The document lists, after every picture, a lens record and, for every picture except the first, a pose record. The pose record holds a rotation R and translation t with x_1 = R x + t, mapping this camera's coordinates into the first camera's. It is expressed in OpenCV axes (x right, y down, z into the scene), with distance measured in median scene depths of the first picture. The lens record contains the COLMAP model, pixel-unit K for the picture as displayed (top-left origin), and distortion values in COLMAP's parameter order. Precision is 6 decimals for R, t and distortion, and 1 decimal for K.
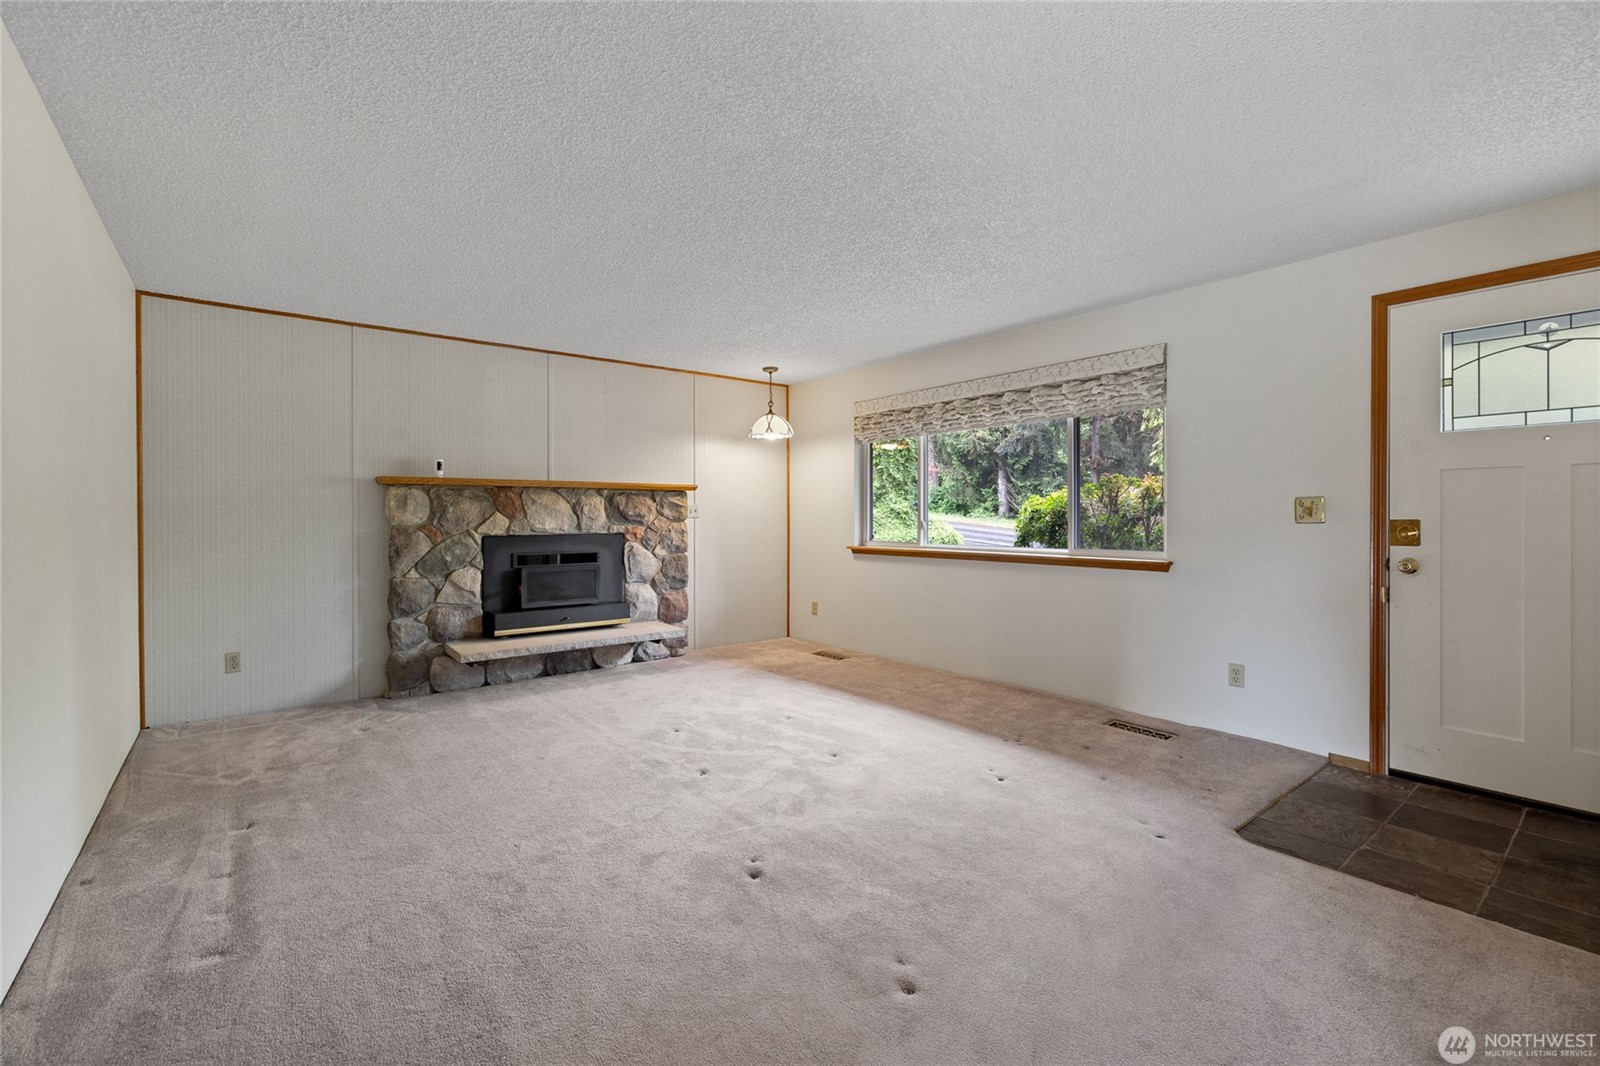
lens RADIAL K [[678.1, 0, 791.1], [0, 678.1, 522.2], [0, 0, 1]] dist [0.003997, 0.000153]
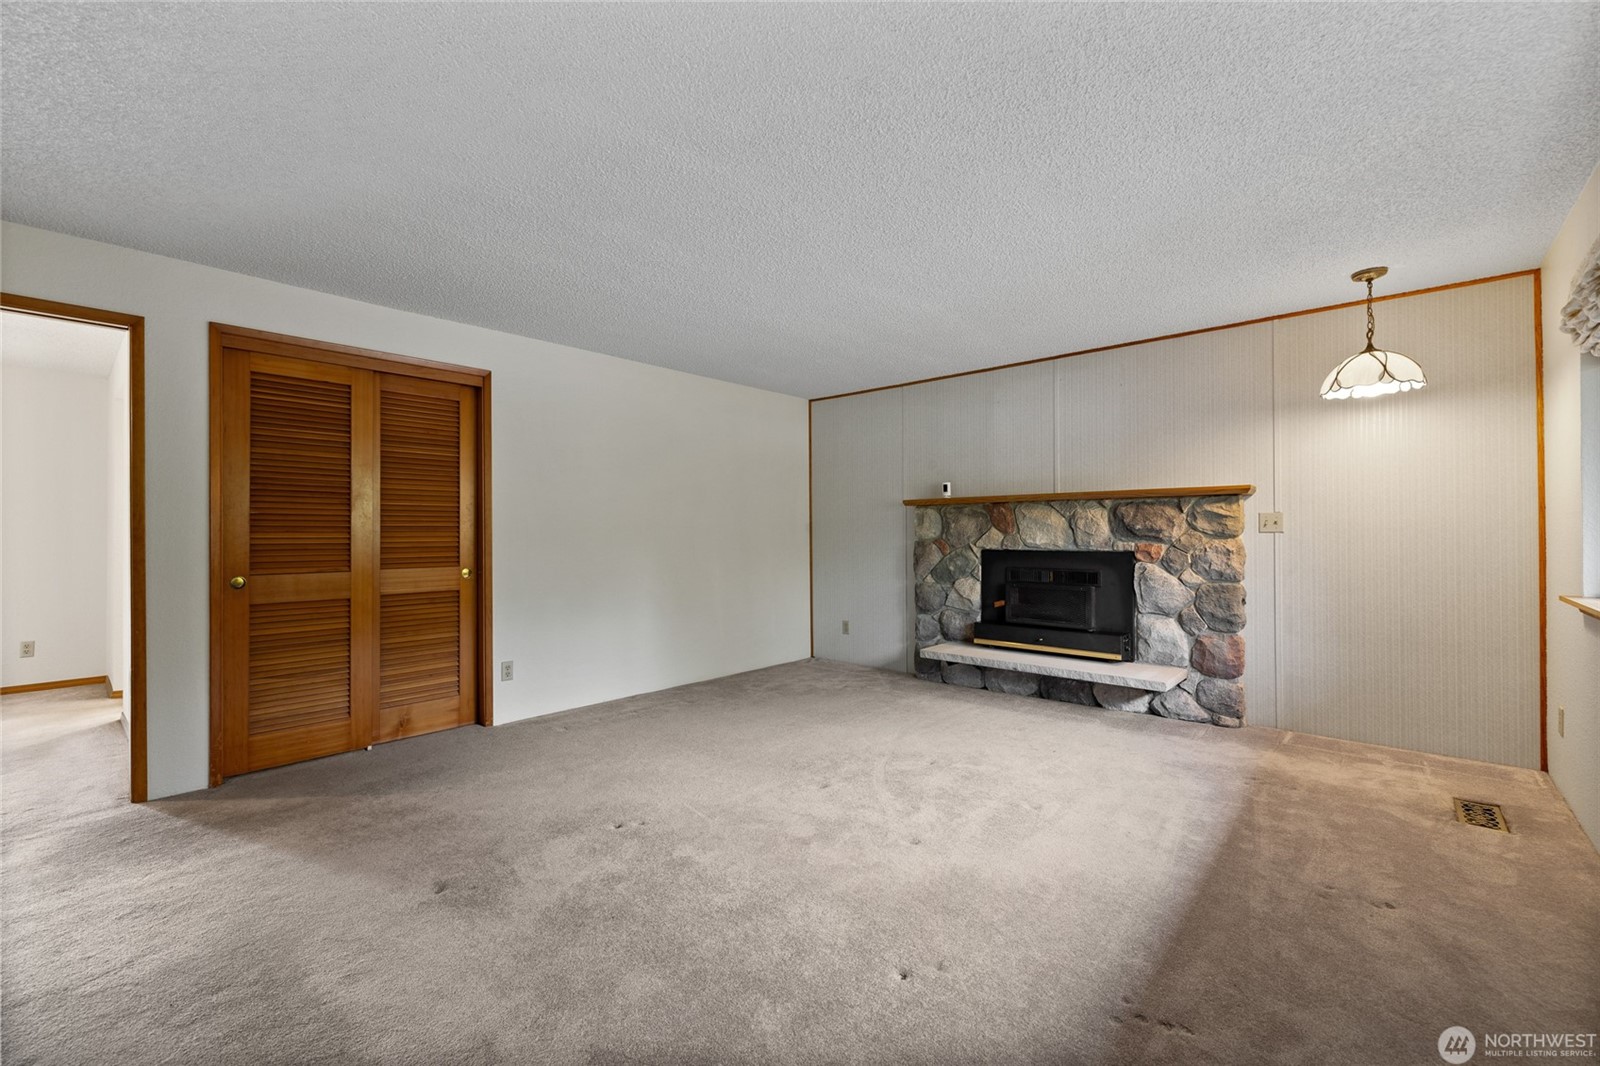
lens RADIAL K [[678.1, 0, 792.7], [0, 678.1, 534.2], [0, 0, 1]] dist [0.003997, 0.000153]
pose [[0.177912, -0.000319, -0.984046, 0.515528], [-0.009185, 0.999956, -0.001985, 0.000933], [0.984003, 0.009391, 0.177902, 0.478703]]
